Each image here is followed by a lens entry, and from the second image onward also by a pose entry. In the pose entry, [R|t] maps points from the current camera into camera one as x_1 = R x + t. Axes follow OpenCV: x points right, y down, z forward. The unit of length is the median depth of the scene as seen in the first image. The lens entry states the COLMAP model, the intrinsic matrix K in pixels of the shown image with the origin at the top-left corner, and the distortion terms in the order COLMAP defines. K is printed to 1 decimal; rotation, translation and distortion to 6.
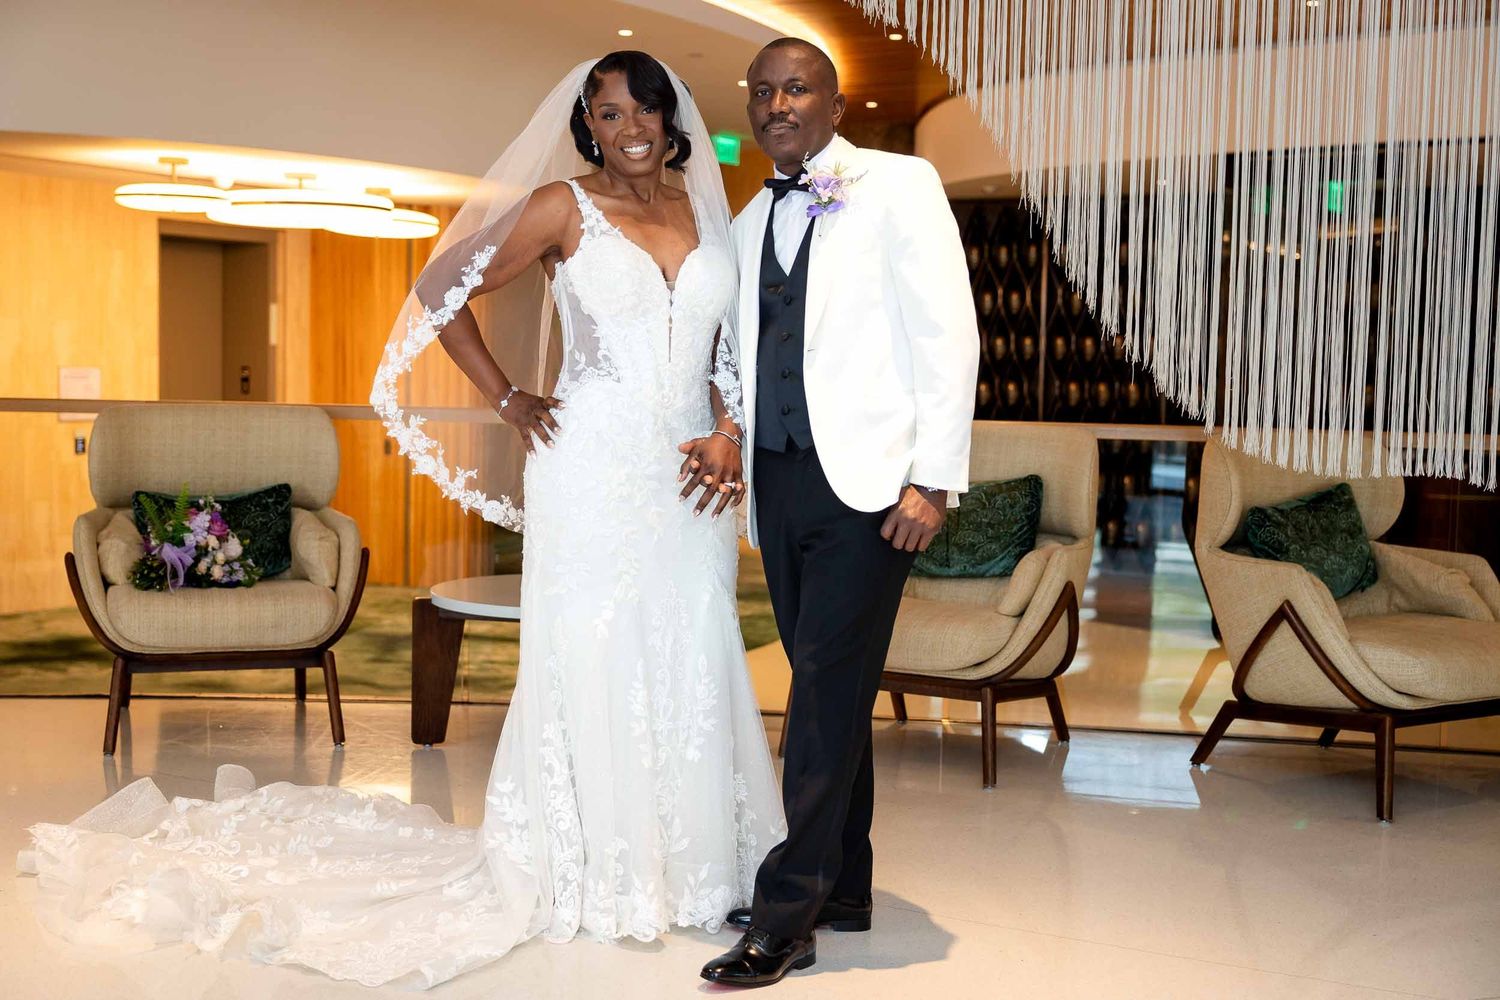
lens RADIAL K [[1865.8, 0, 756.7], [0, 1865.8, 498.8], [0, 0, 1]] dist [0.039159, 0.000000]
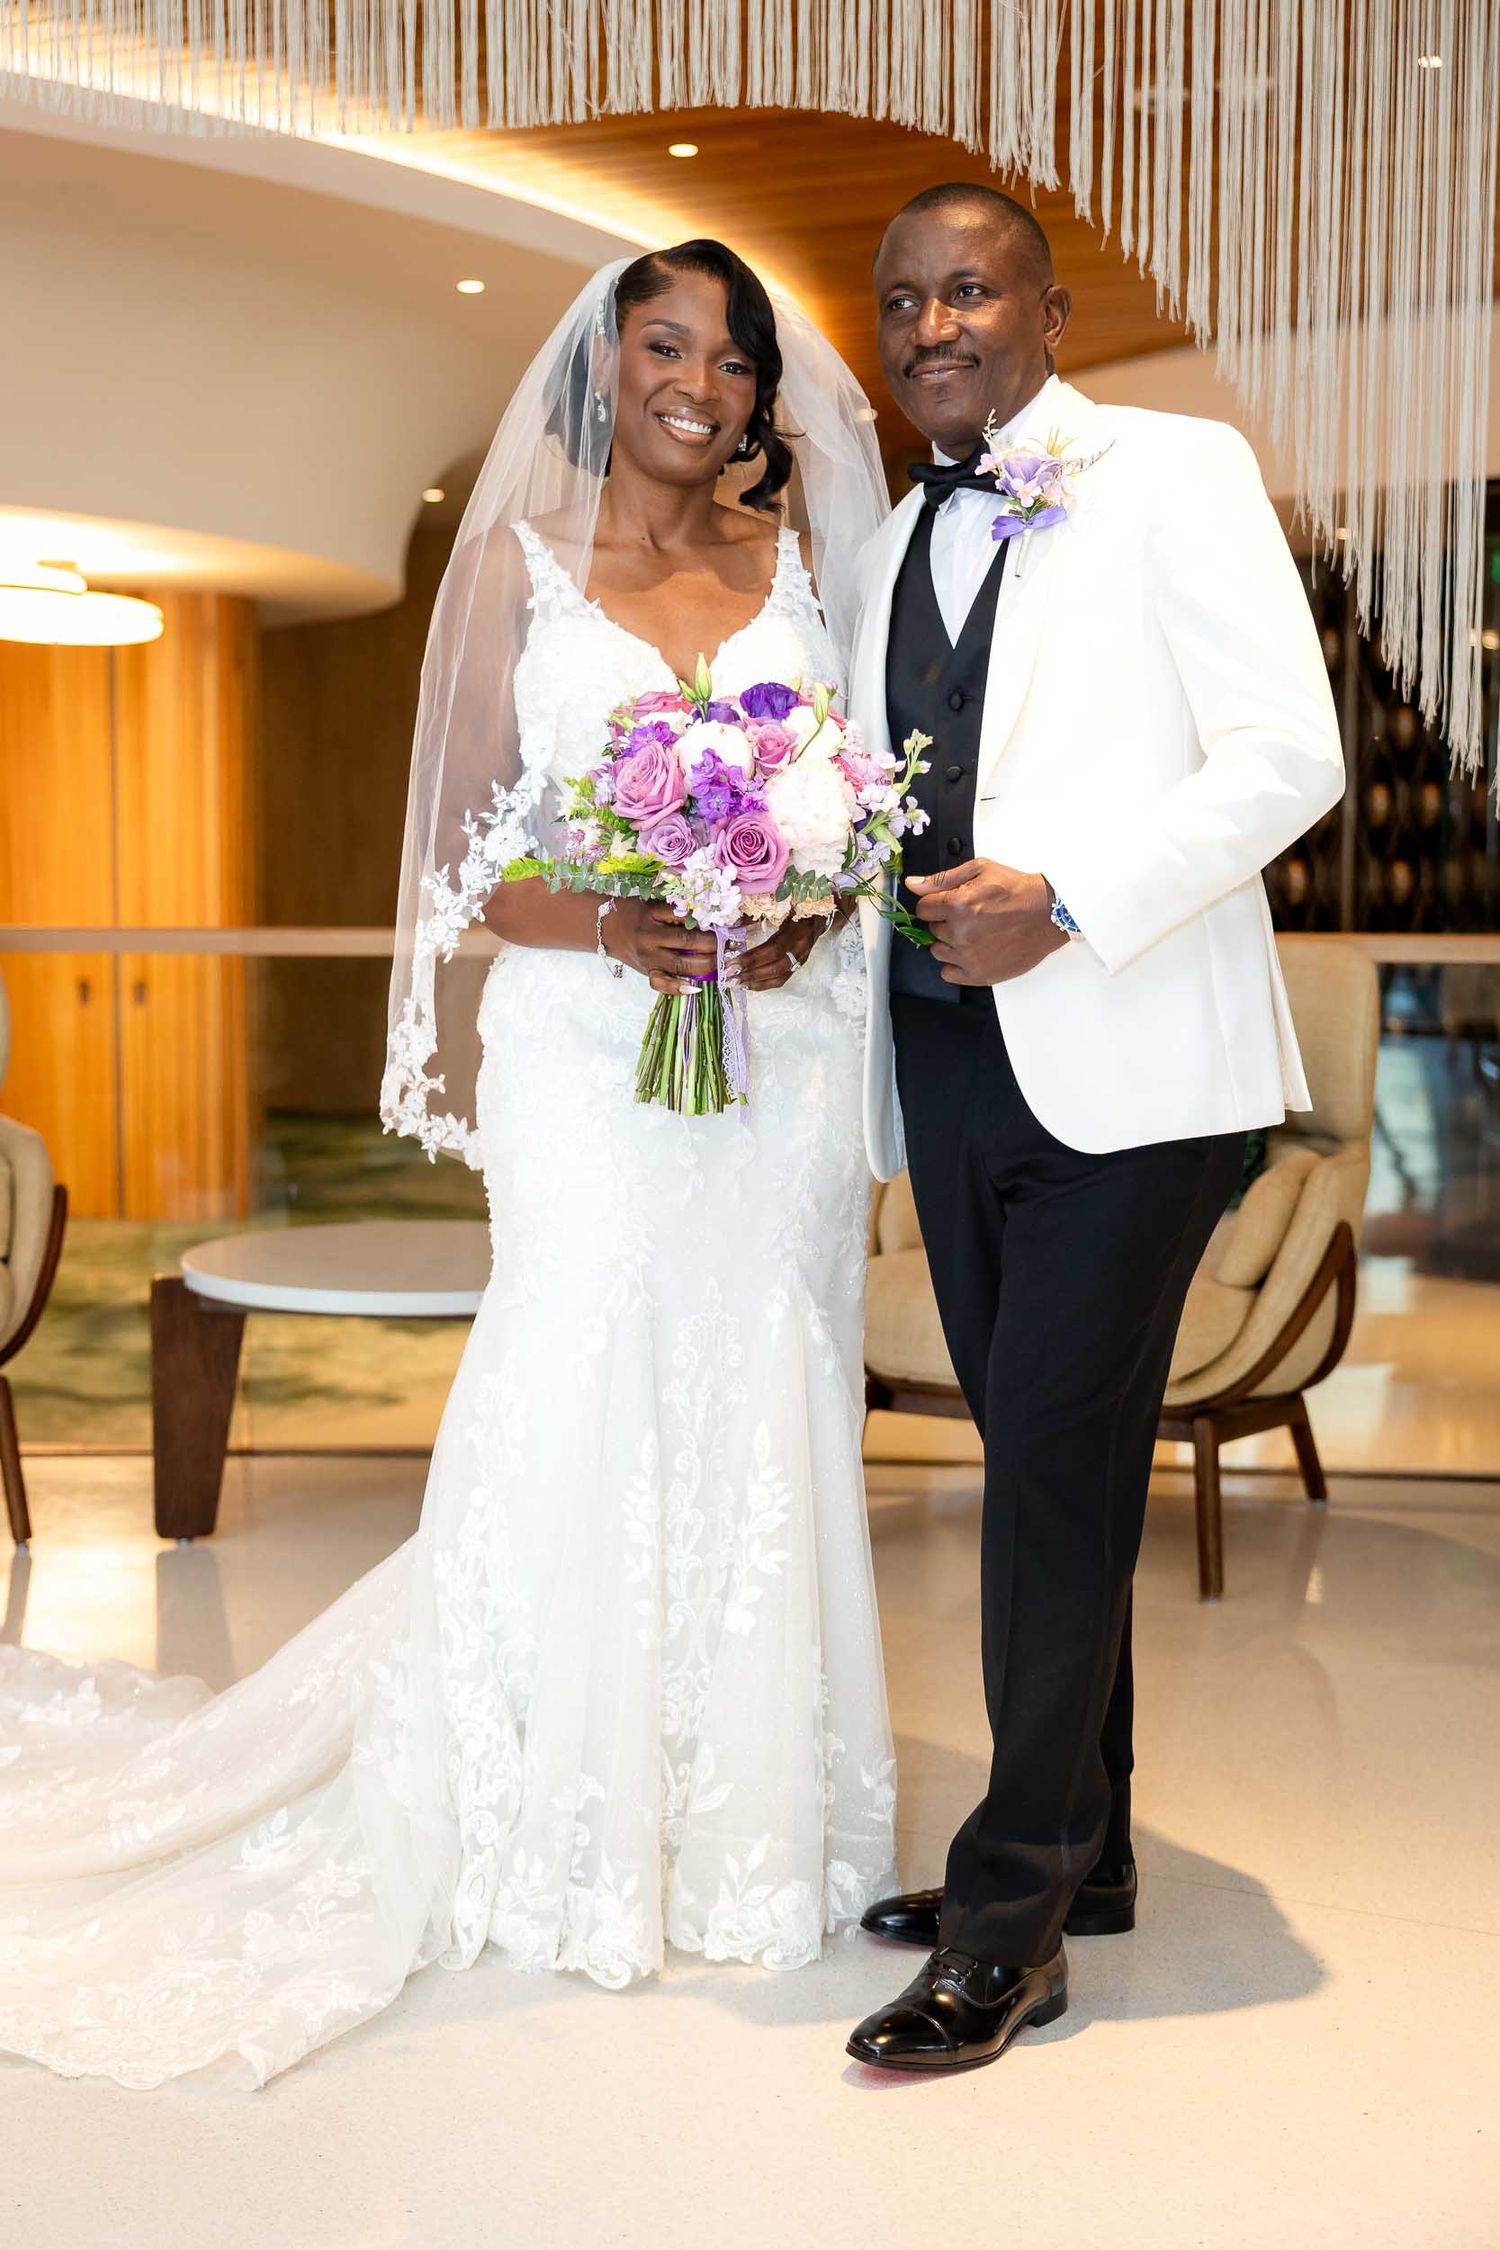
lens RADIAL K [[2798.7, 0, 738.9], [0, 2798.7, 1129.4], [0, 0, 1]] dist [0.039159, 0.000000]
pose [[0.999084, -0.022553, 0.036364, -0.041659], [0.021527, 0.999365, 0.028378, -0.010789], [-0.036981, -0.027569, 0.998936, 0.177216]]
